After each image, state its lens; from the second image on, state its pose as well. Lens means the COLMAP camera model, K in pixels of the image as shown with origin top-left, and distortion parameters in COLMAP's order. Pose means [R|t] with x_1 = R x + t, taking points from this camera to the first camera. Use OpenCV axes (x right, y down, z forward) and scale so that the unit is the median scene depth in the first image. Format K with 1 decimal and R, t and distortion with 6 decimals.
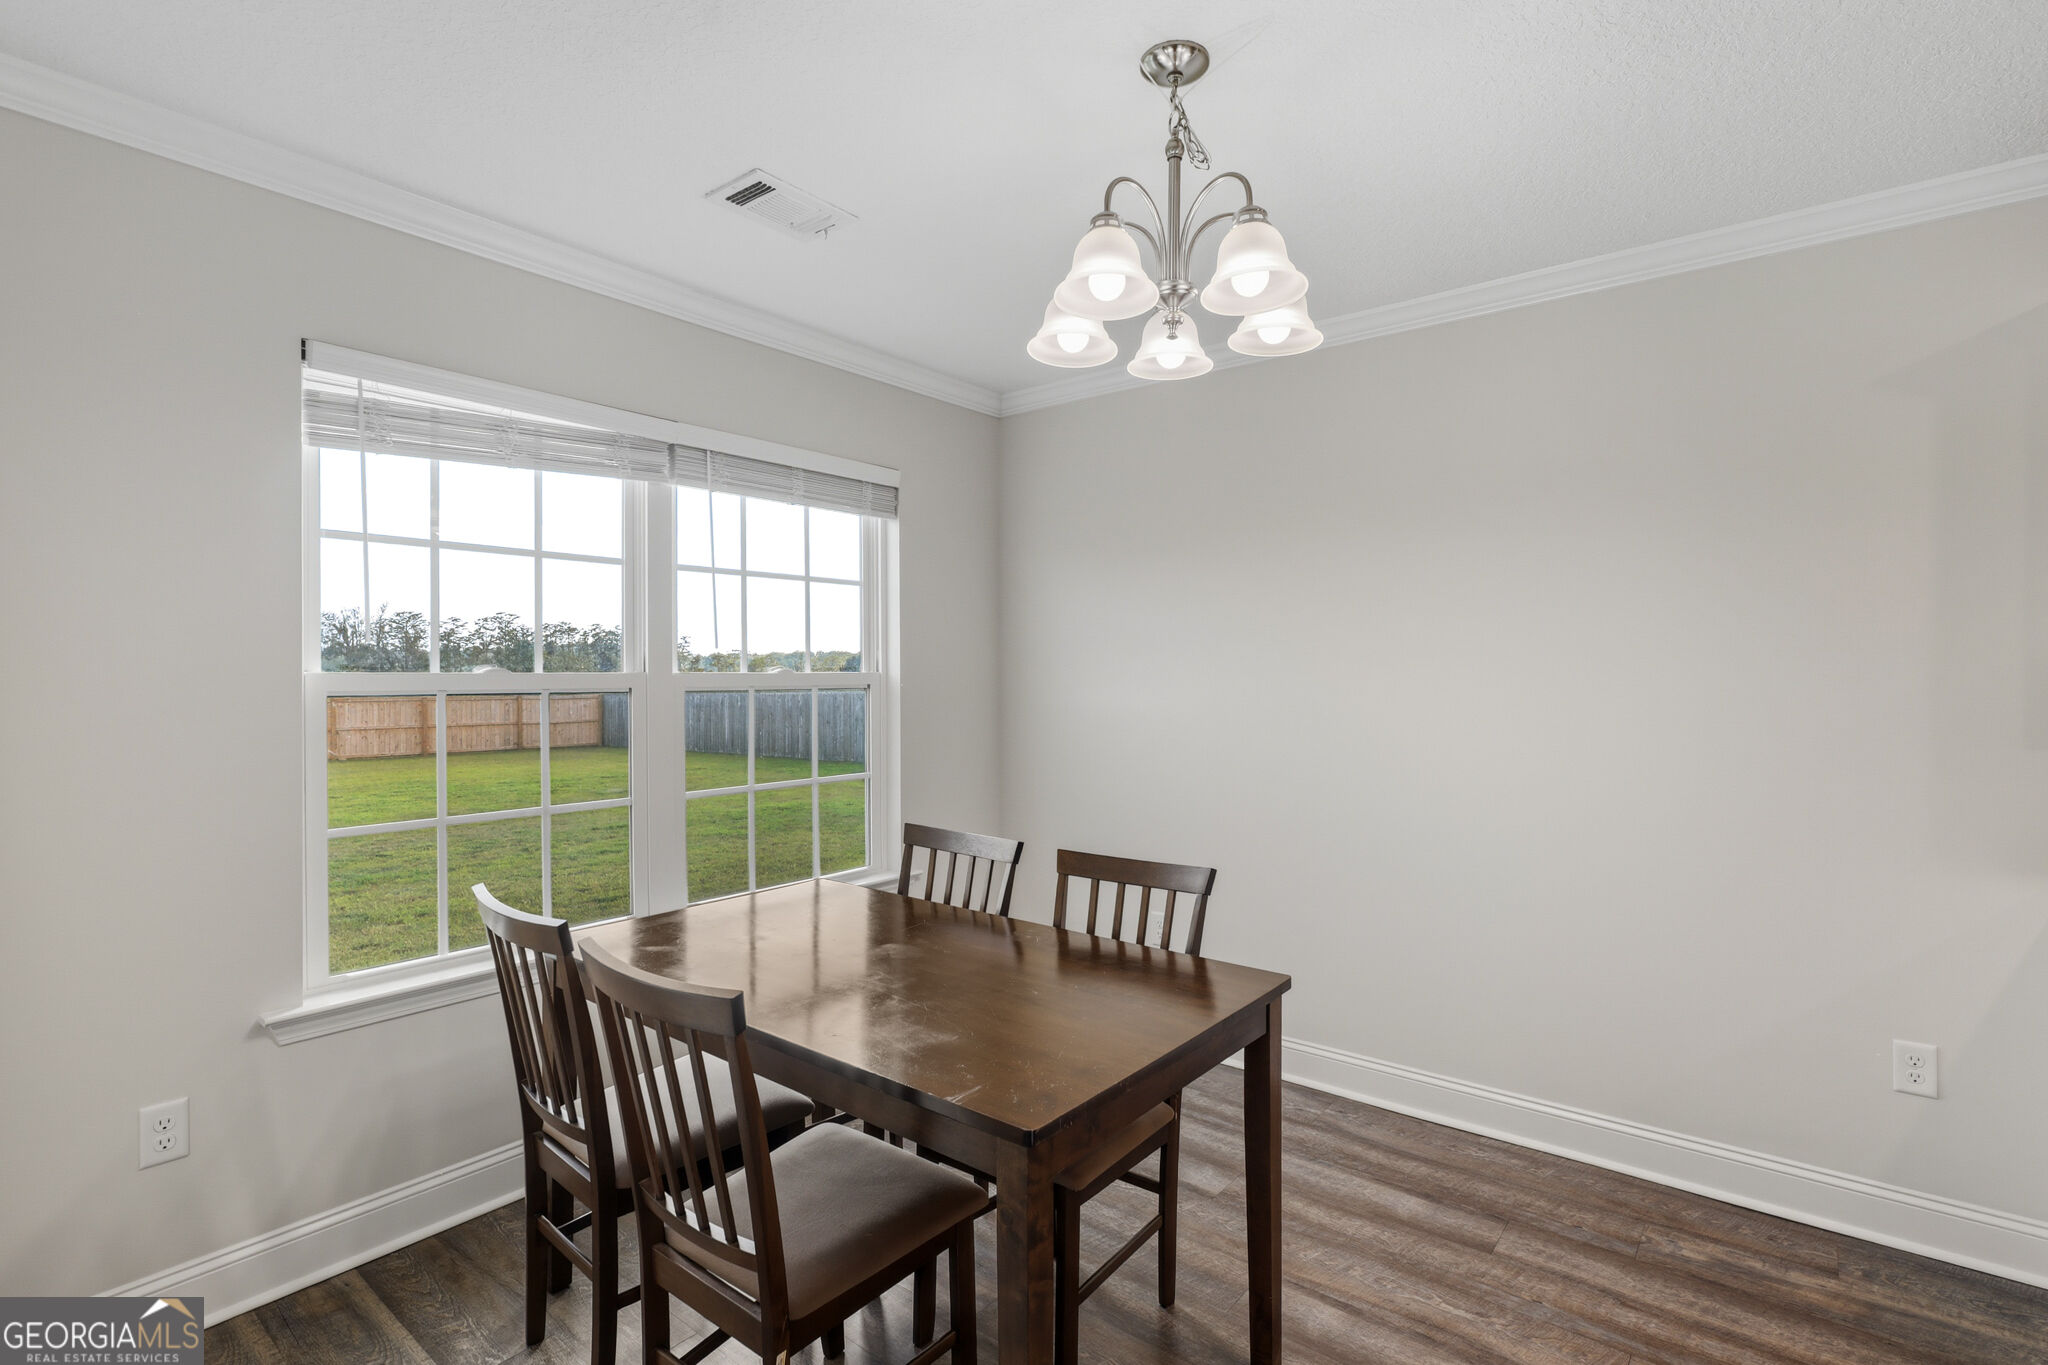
lens RADIAL K [[984.0, 0, 1046.9], [0, 984.0, 675.7], [0, 0, 1]] dist [-0.002168, -0.000086]
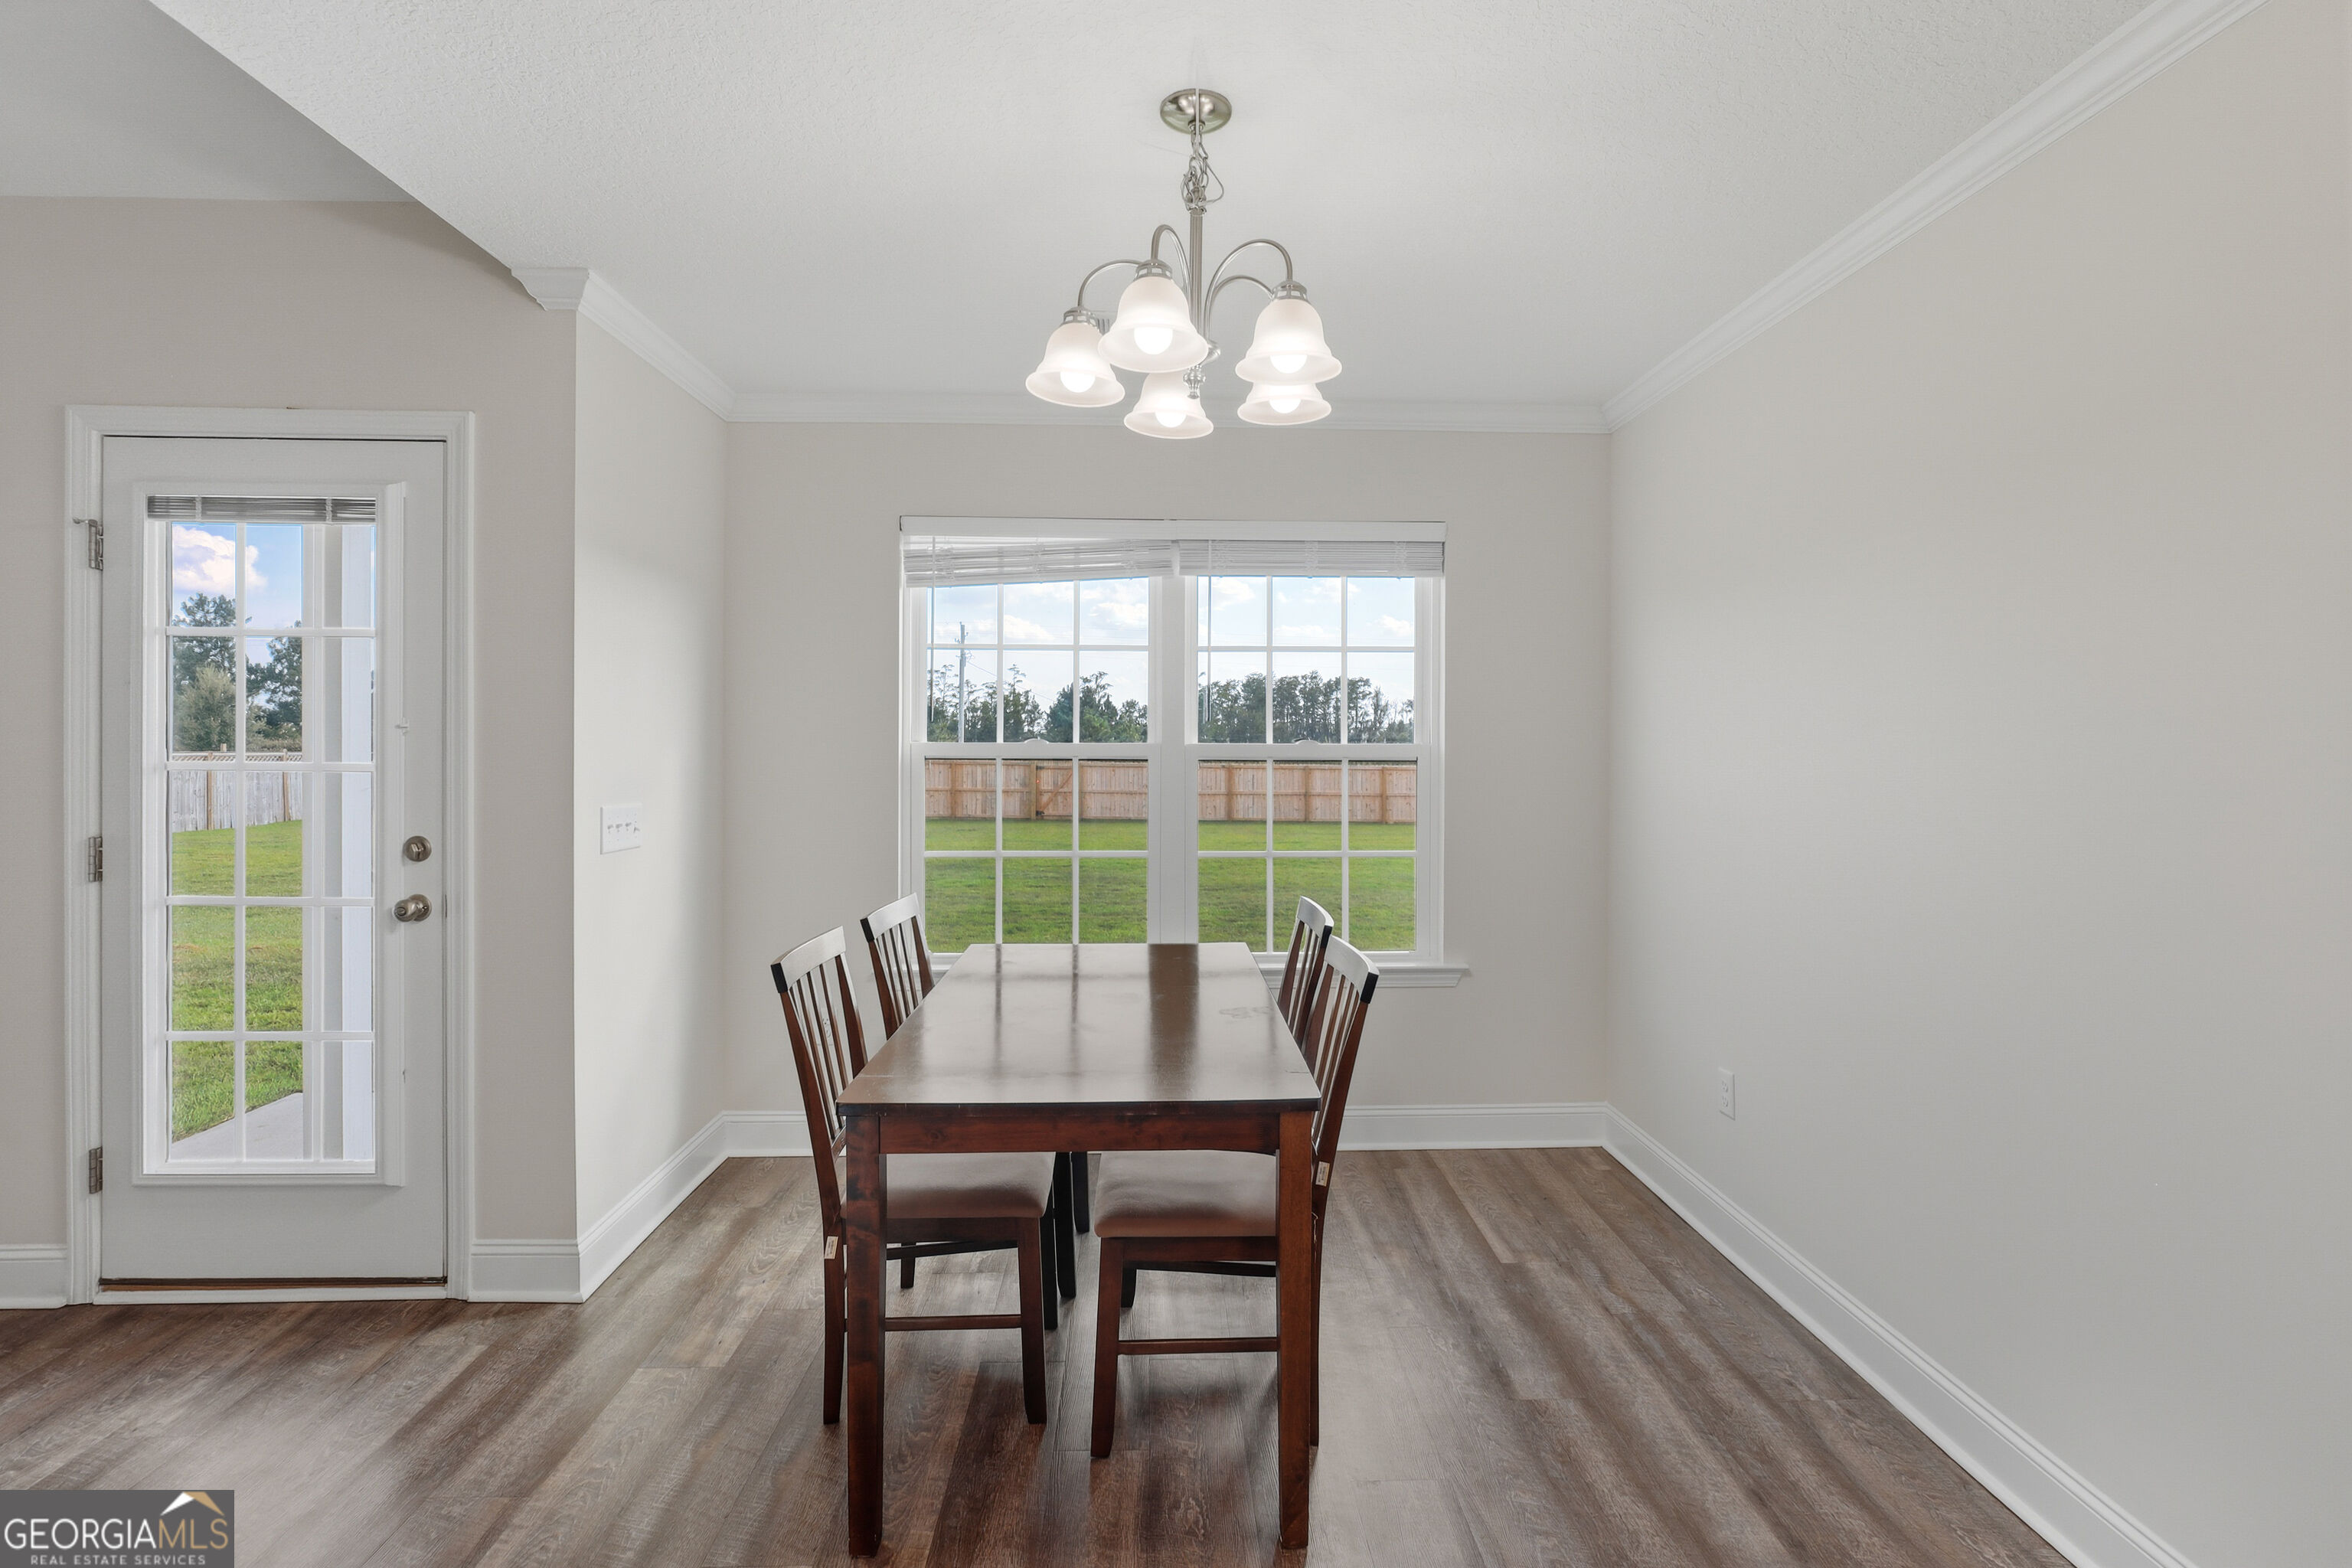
lens RADIAL K [[1105.2, 0, 1164.4], [0, 1105.2, 758.1], [0, 0, 1]] dist [-0.002291, 0.000016]
pose [[0.639113, 0.013780, -0.768989, 0.572915], [-0.006273, 0.999900, 0.012704, -0.001950], [0.769087, -0.003295, 0.639135, 0.175497]]
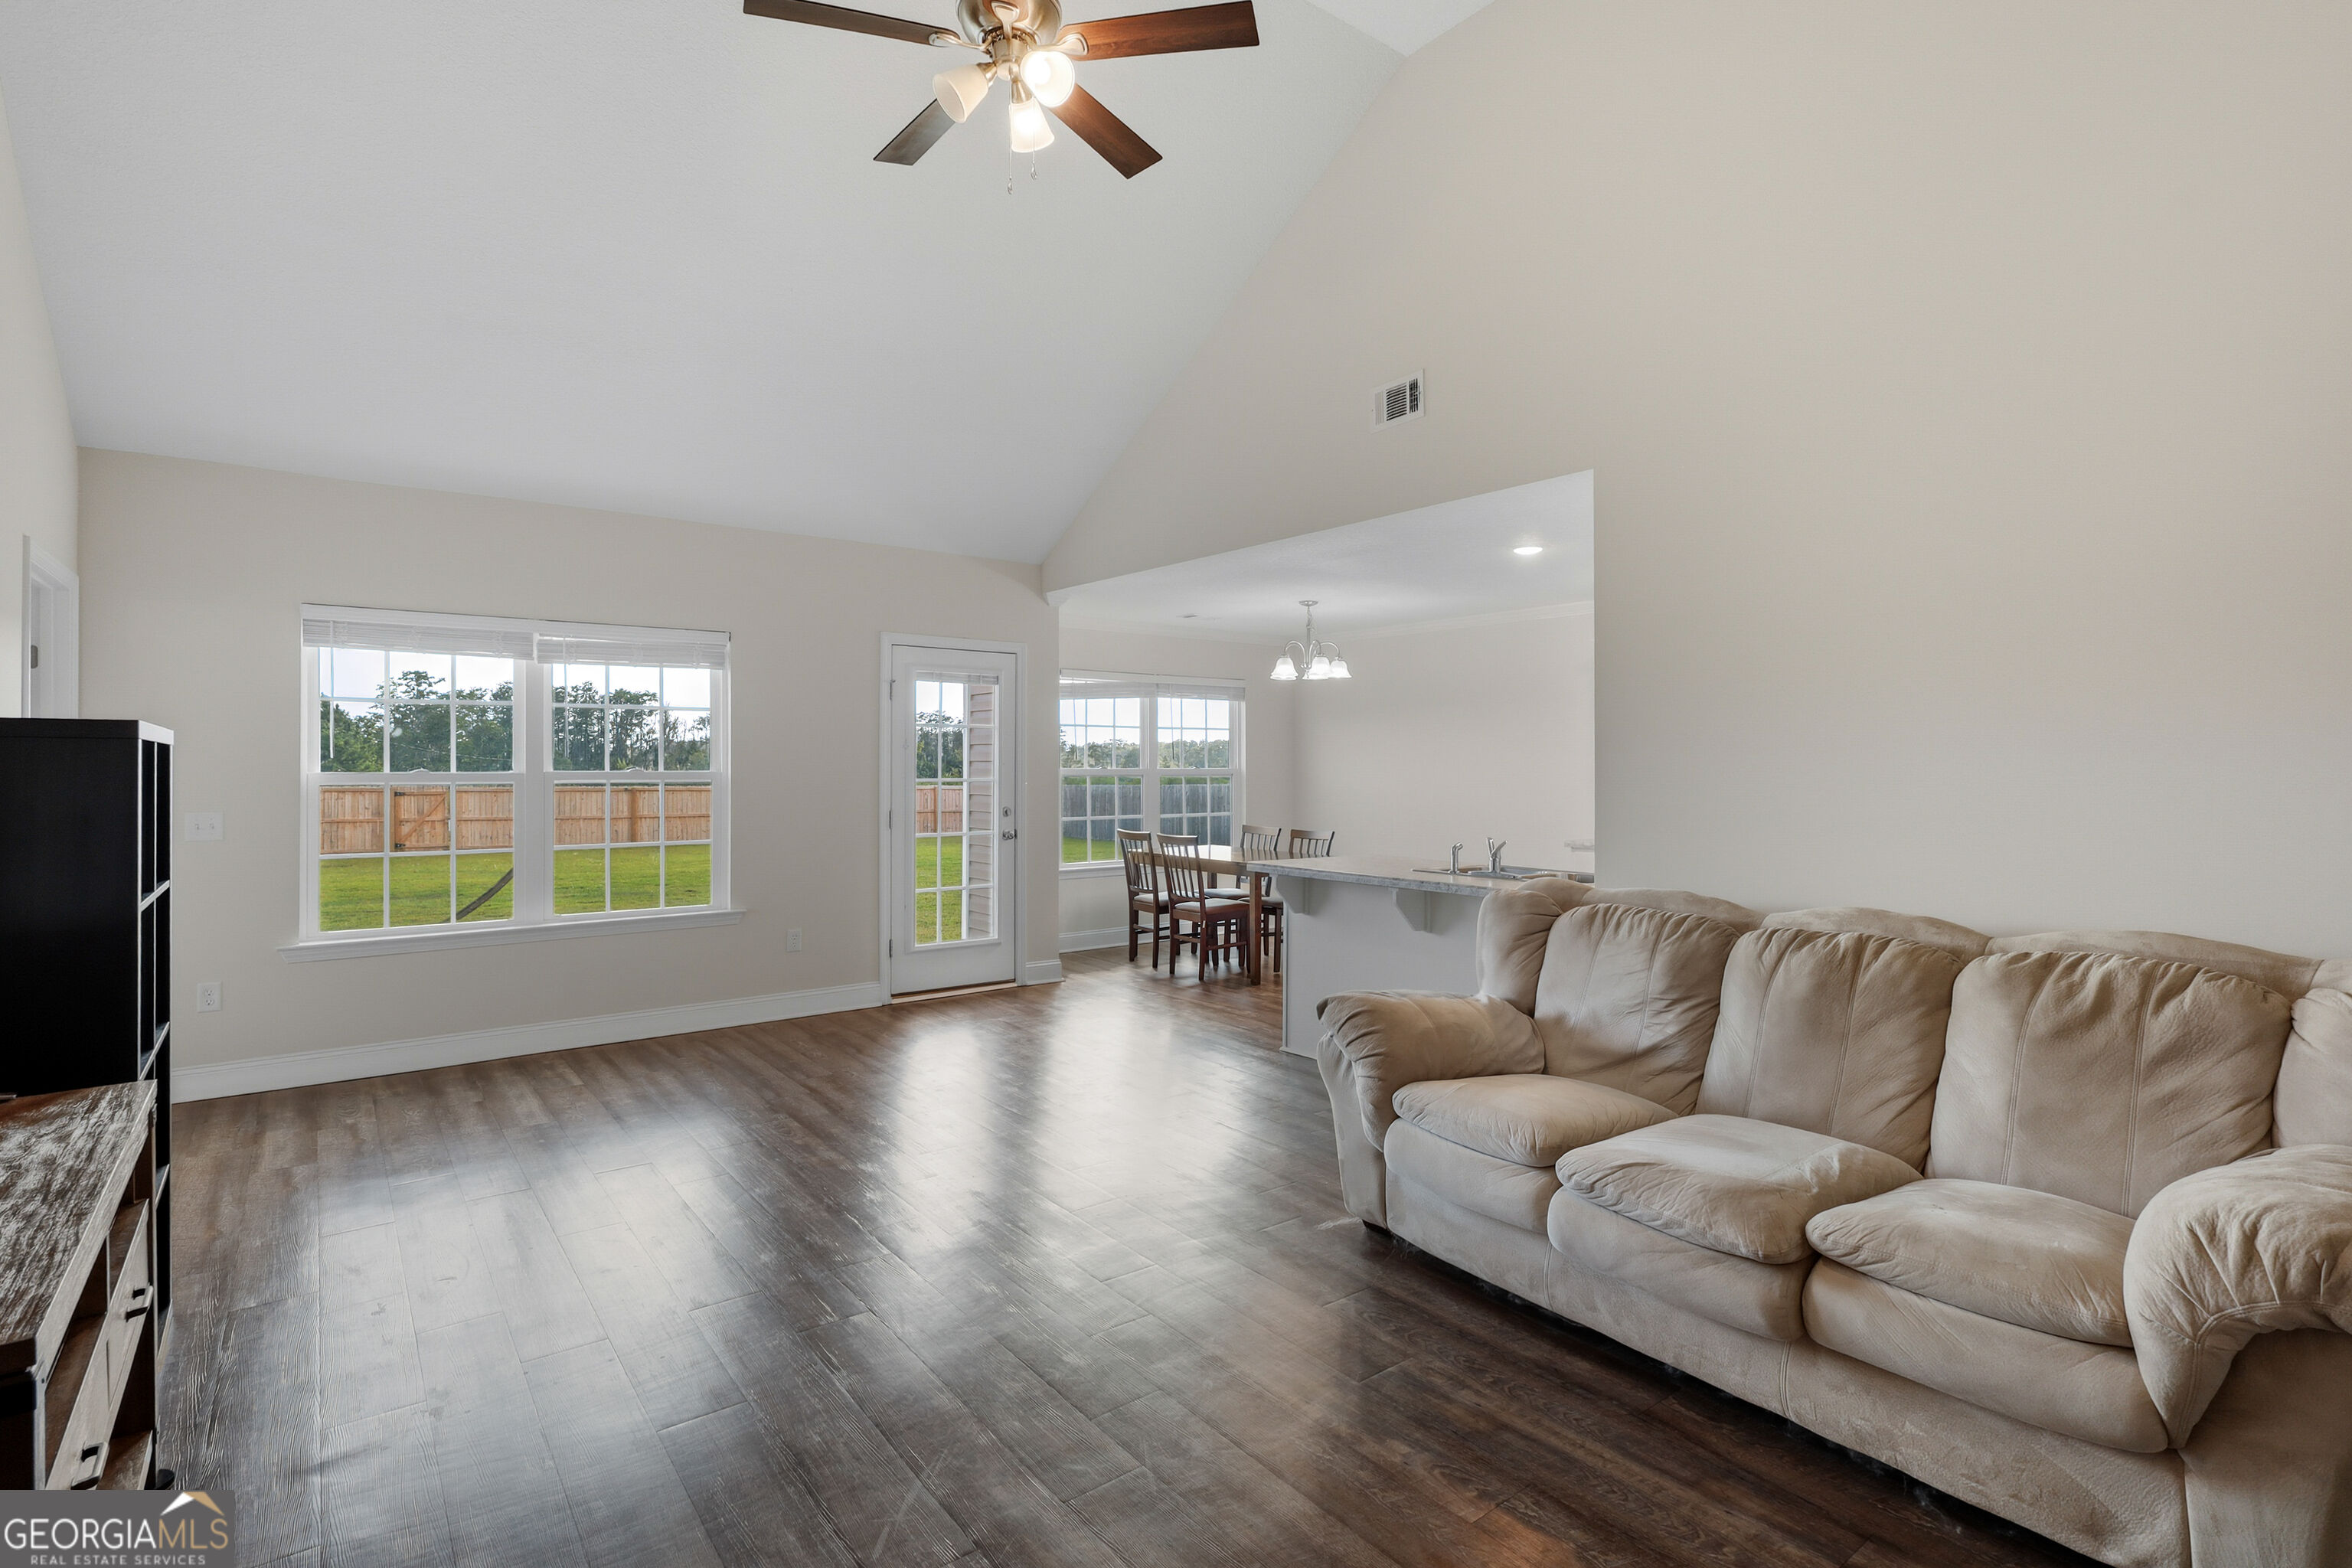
lens RADIAL K [[1174.1, 0, 1217.0], [0, 1174.1, 771.4], [0, 0, 1]] dist [-0.001278, 0.000366]
pose [[0.976777, 0.003259, -0.214233, 0.449481], [-0.002683, 0.999992, 0.002978, -0.006089], [0.214241, -0.002334, 0.976778, -2.034048]]
